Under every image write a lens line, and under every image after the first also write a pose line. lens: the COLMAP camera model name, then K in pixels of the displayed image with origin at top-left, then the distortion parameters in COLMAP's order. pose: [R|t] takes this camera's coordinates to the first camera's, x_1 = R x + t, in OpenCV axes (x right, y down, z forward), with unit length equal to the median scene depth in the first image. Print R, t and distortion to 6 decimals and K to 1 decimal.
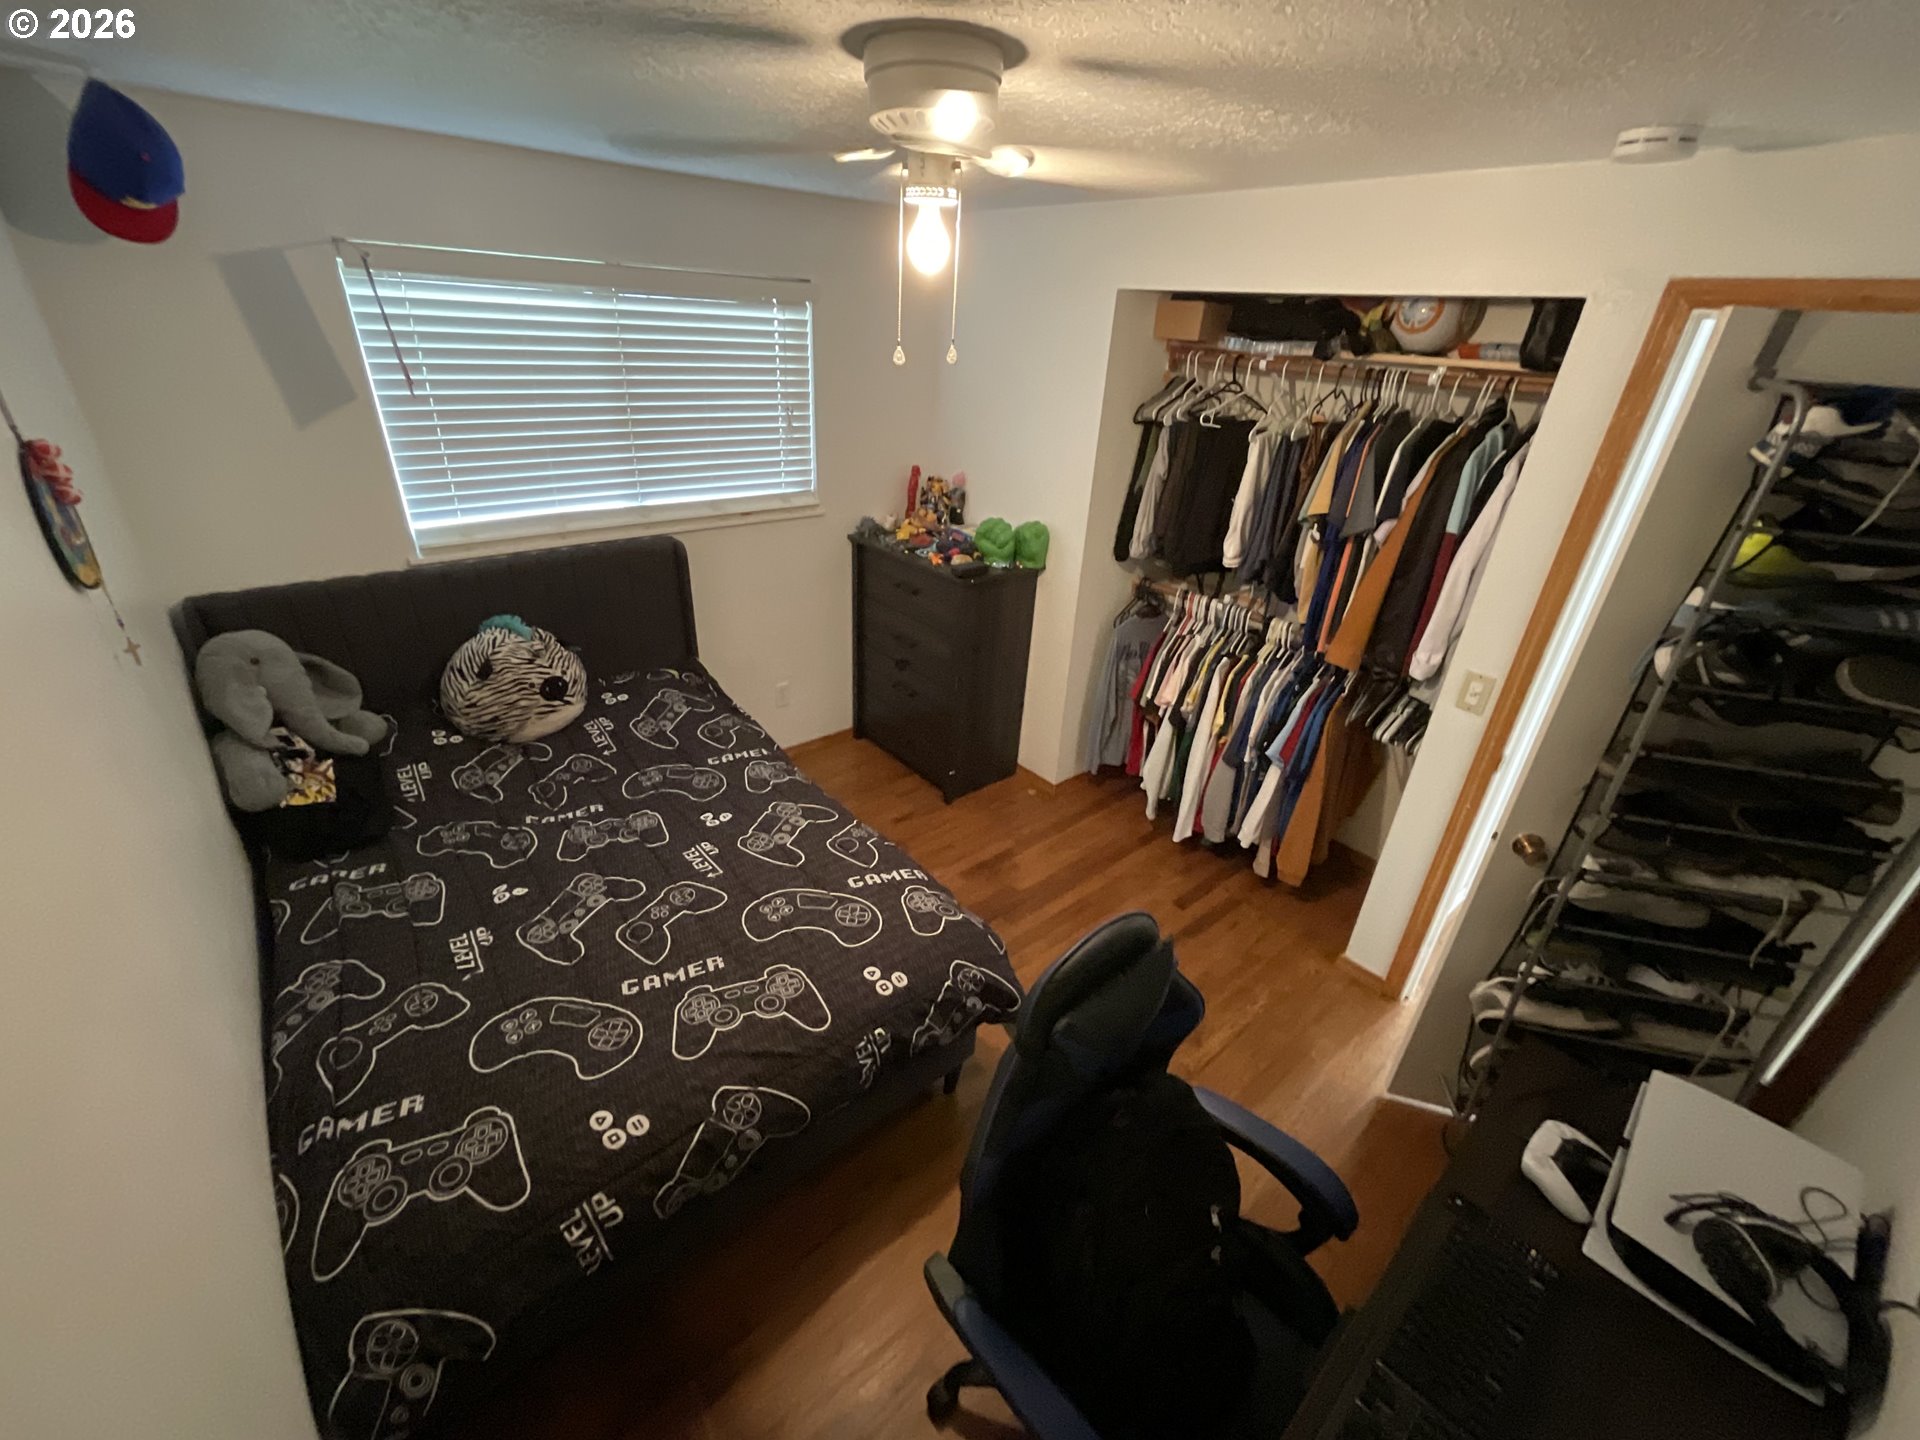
lens RADIAL K [[773.6, 0, 948.8], [0, 773.6, 711.8], [0, 0, 1]] dist [-0.001406, -0.000076]
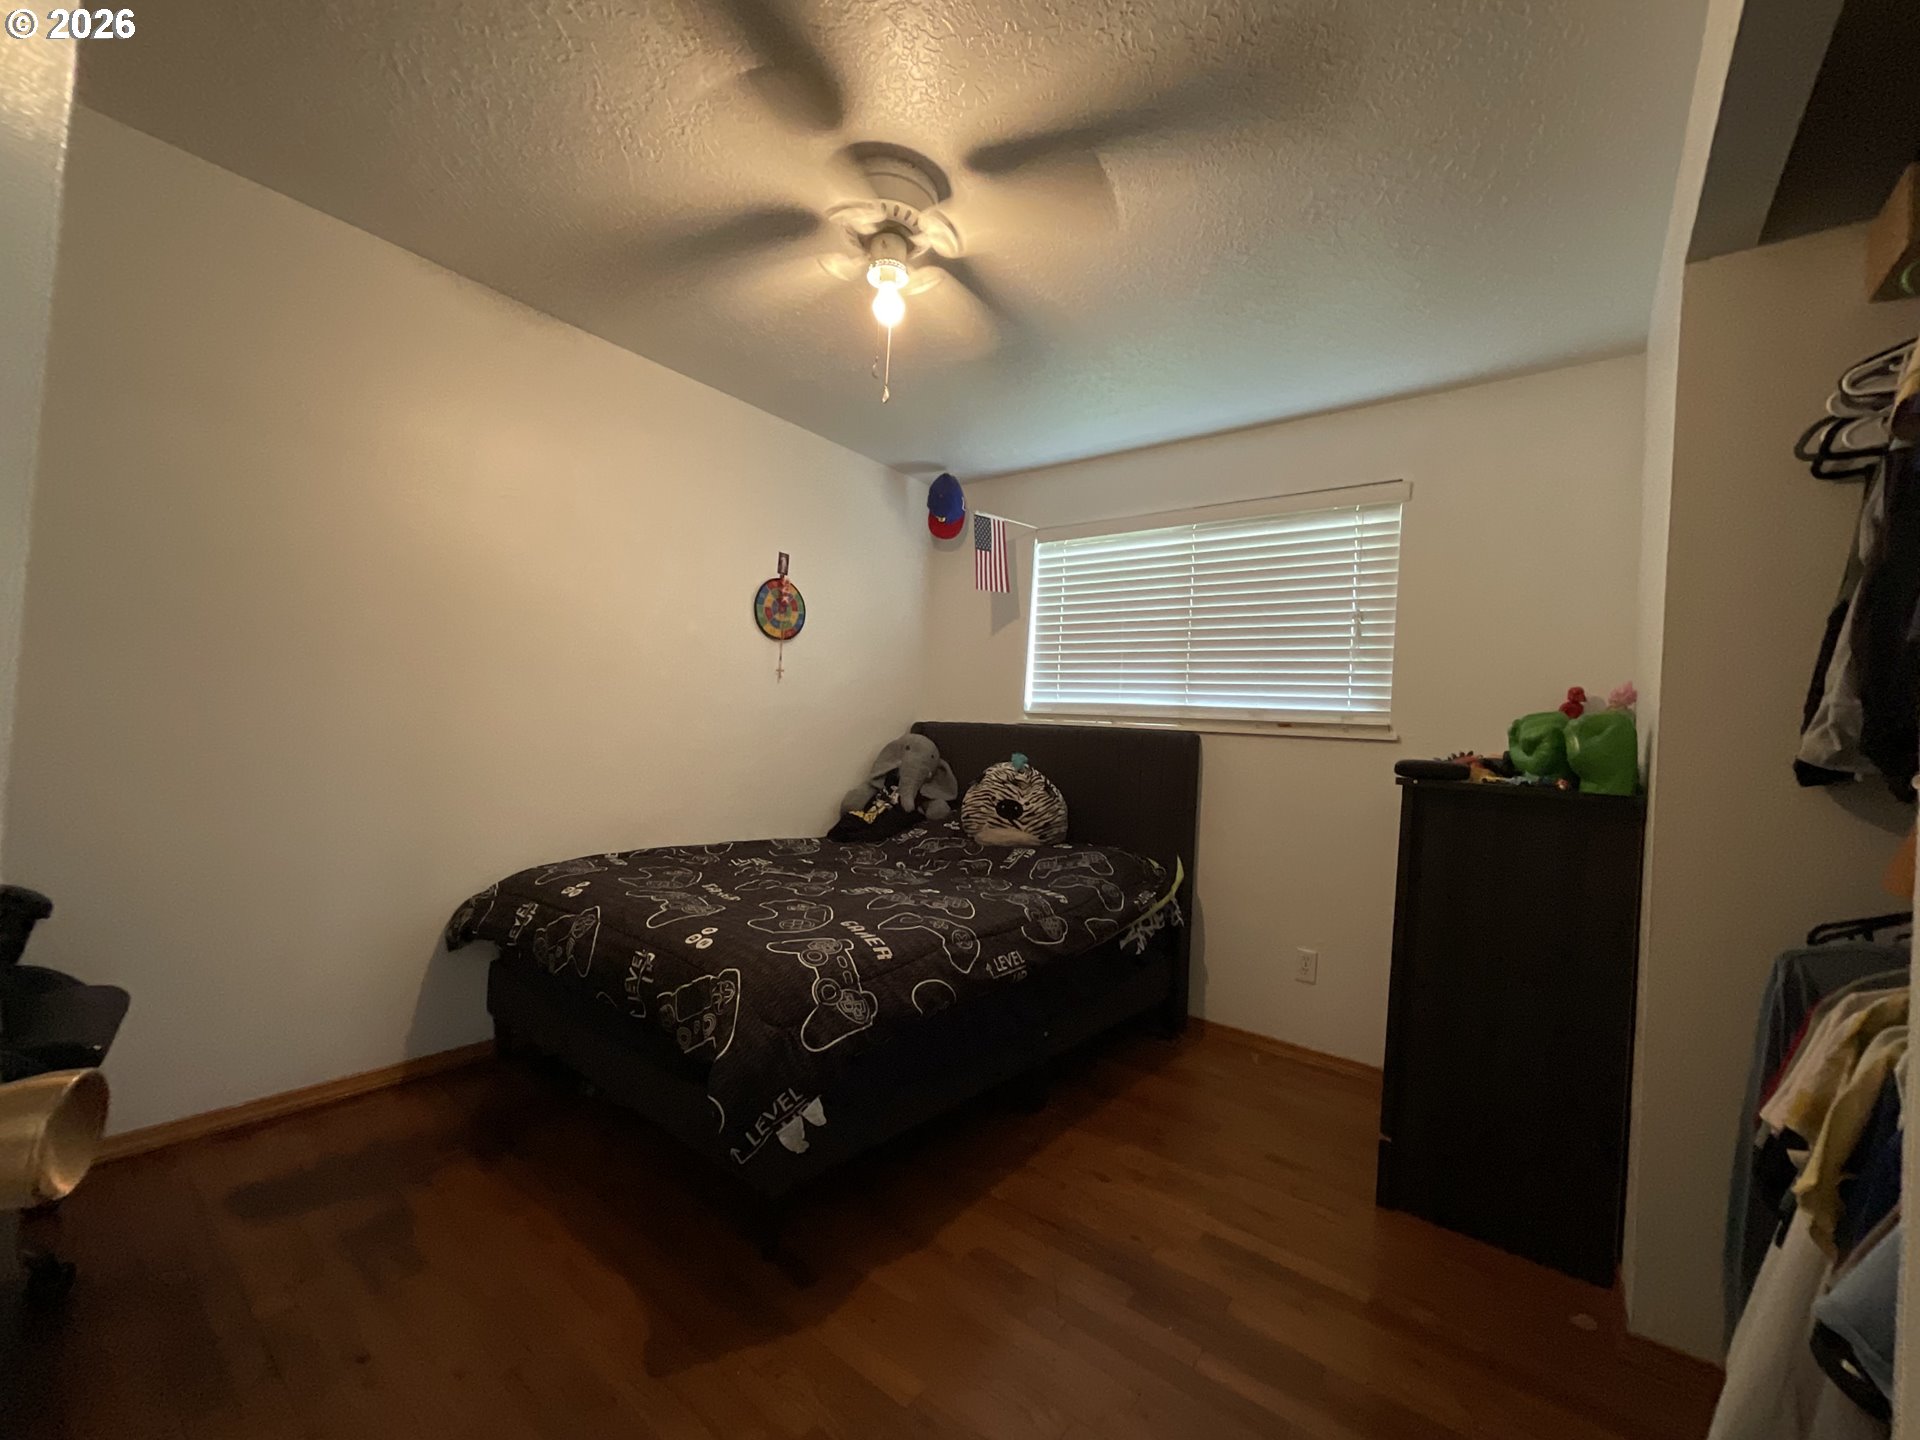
lens RADIAL K [[773.6, 0, 950.4], [0, 773.6, 715.8], [0, 0, 1]] dist [-0.001406, -0.000076]
pose [[0.190039, -0.050611, -0.980471, 0.653012], [-0.482363, 0.865010, -0.138145, 0.053787], [0.855109, 0.499196, 0.139973, 0.652177]]
